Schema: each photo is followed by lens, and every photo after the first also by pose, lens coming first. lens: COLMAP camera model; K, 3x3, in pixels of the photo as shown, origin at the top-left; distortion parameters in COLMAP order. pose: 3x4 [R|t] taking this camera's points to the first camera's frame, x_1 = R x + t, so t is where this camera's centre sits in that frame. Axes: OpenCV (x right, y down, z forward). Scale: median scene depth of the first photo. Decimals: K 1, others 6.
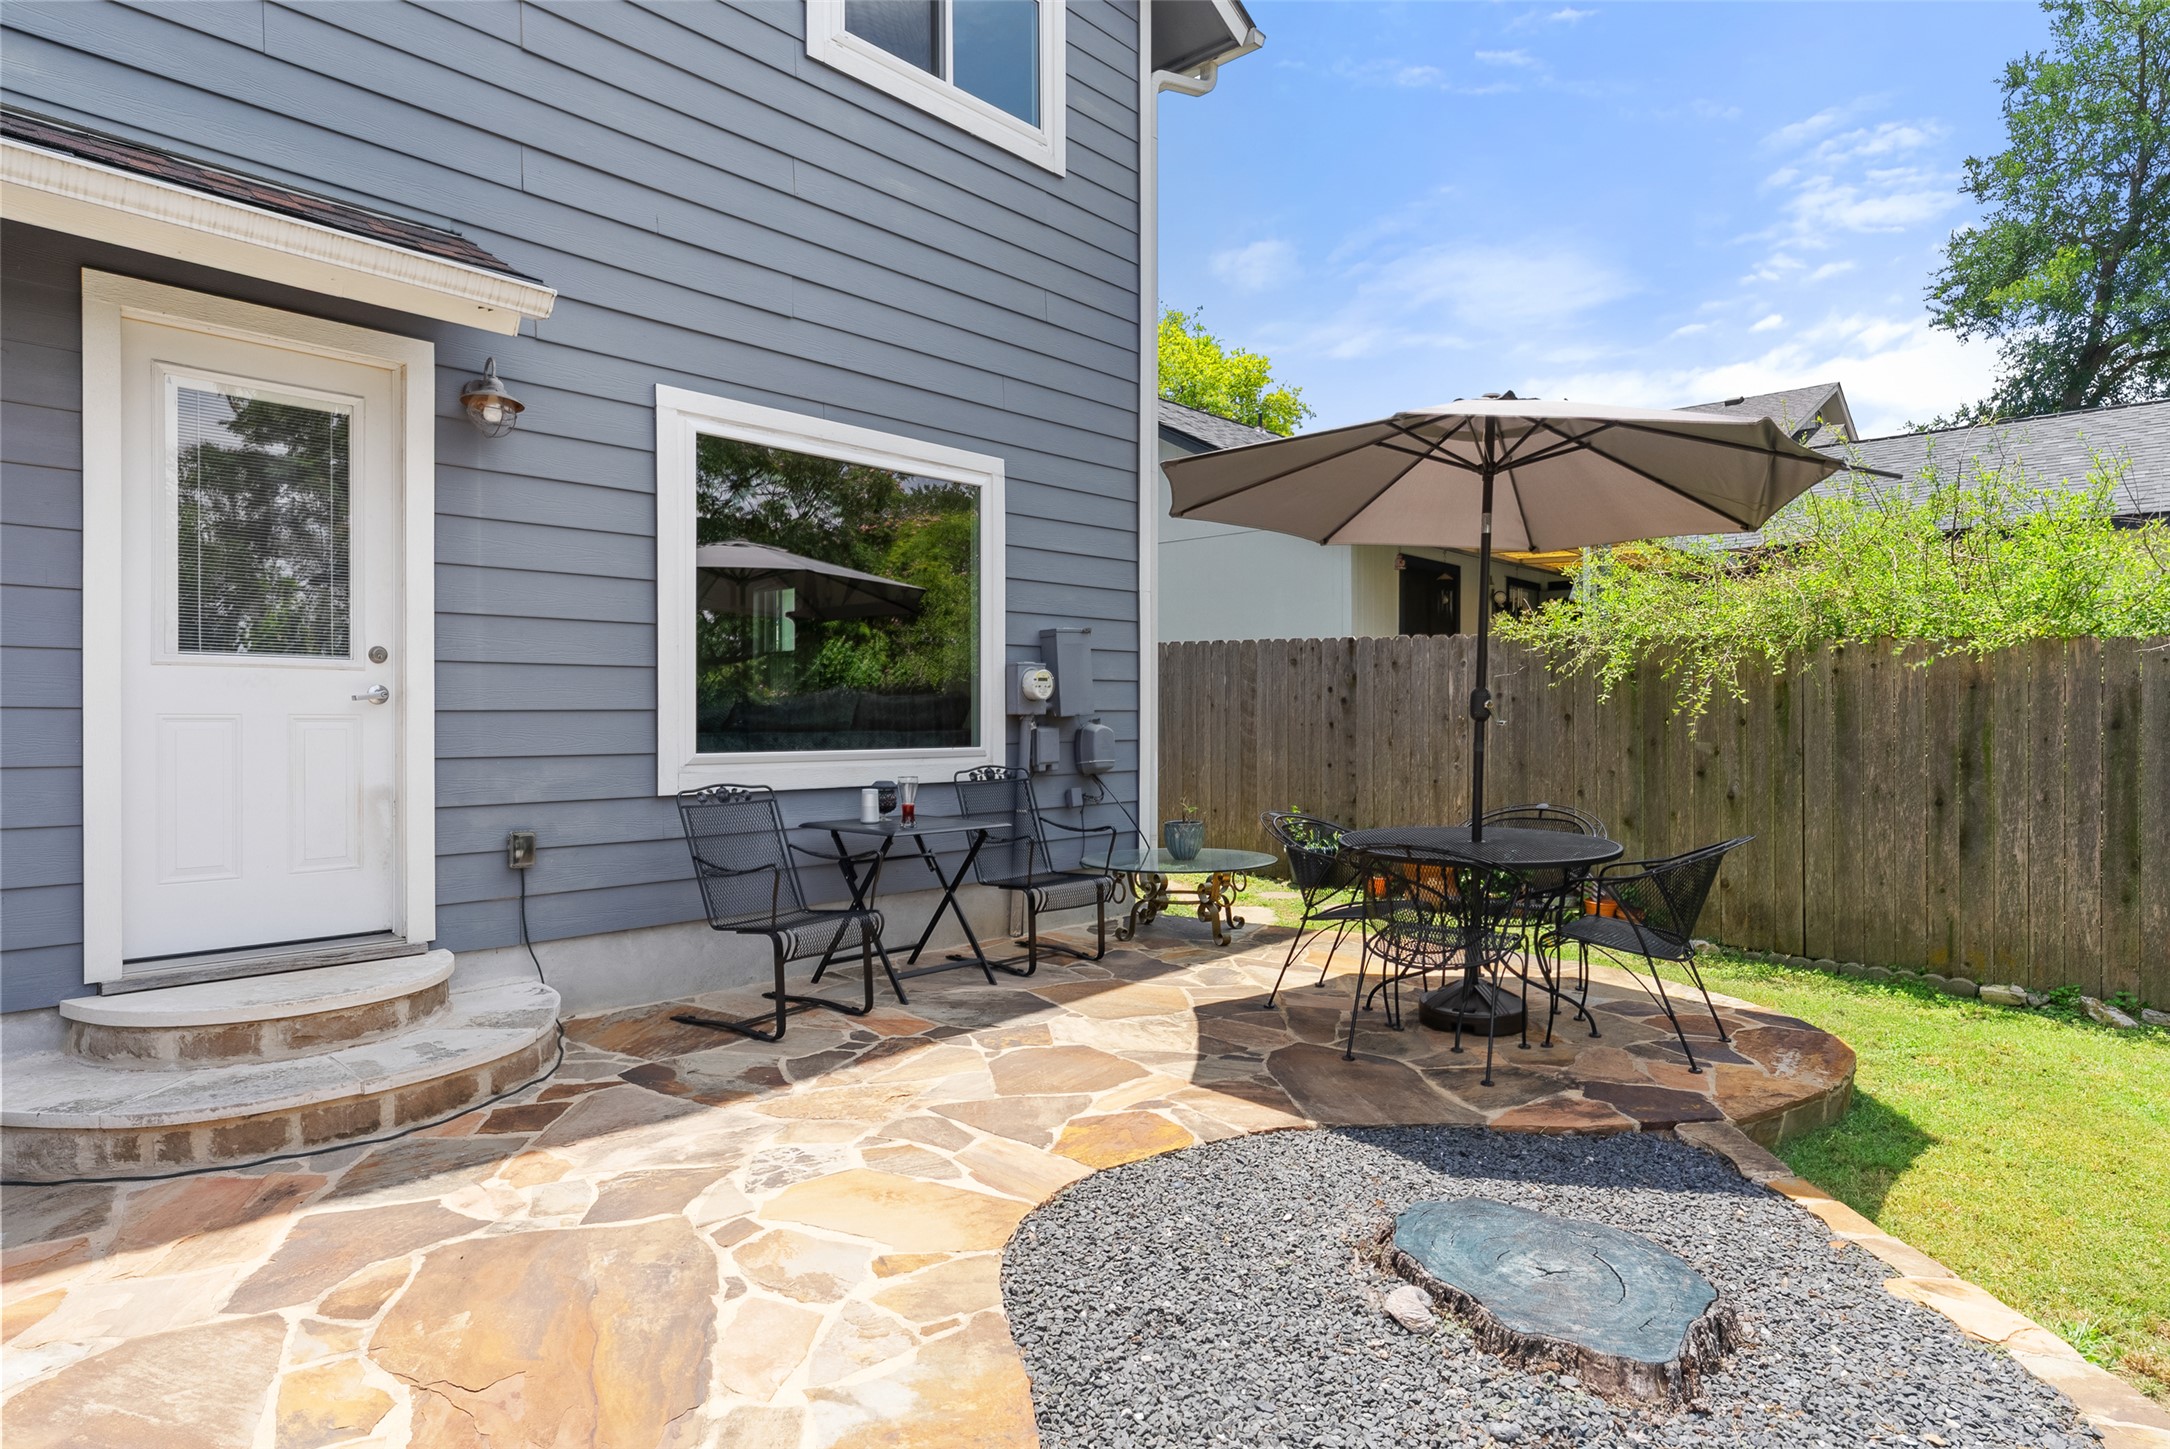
lens RADIAL K [[1254.6, 0, 1031.9], [0, 1254.6, 722.4], [0, 0, 1]] dist [0.002104, 0.000250]
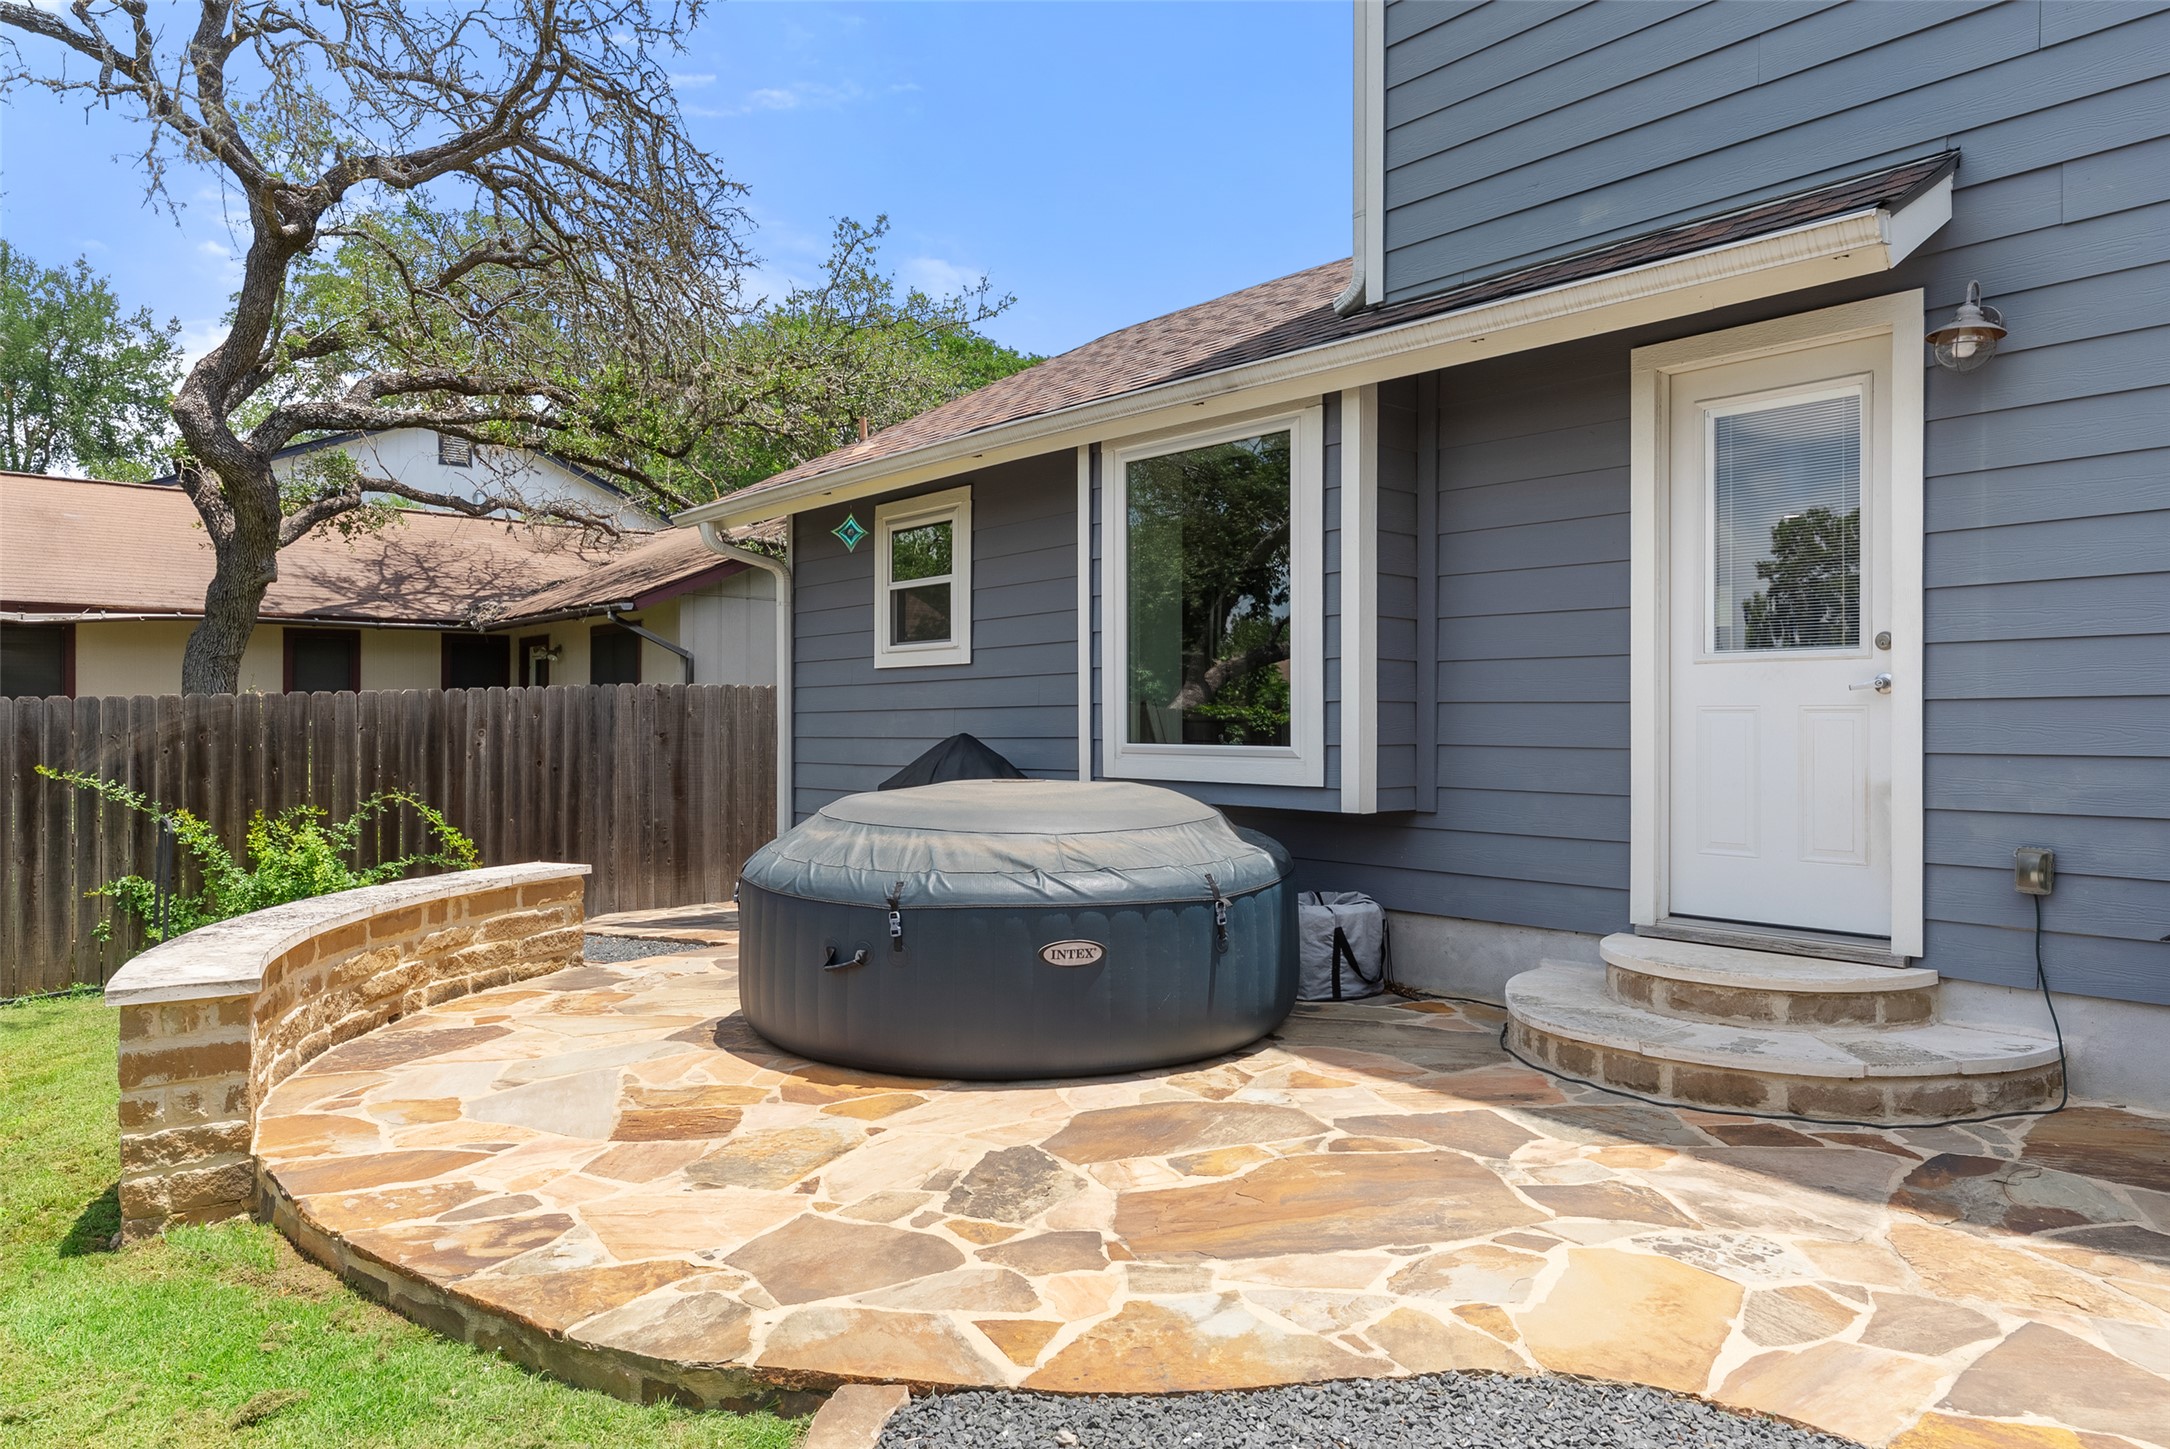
lens RADIAL K [[1366.3, 0, 1081.7], [0, 1366.3, 717.4], [0, 0, 1]] dist [0.000778, 0.001518]
pose [[-0.097094, 0.001277, -0.995274, 0.680978], [-0.004513, 0.999988, 0.001723, 0.004757], [0.995265, 0.004659, -0.097087, 0.620689]]
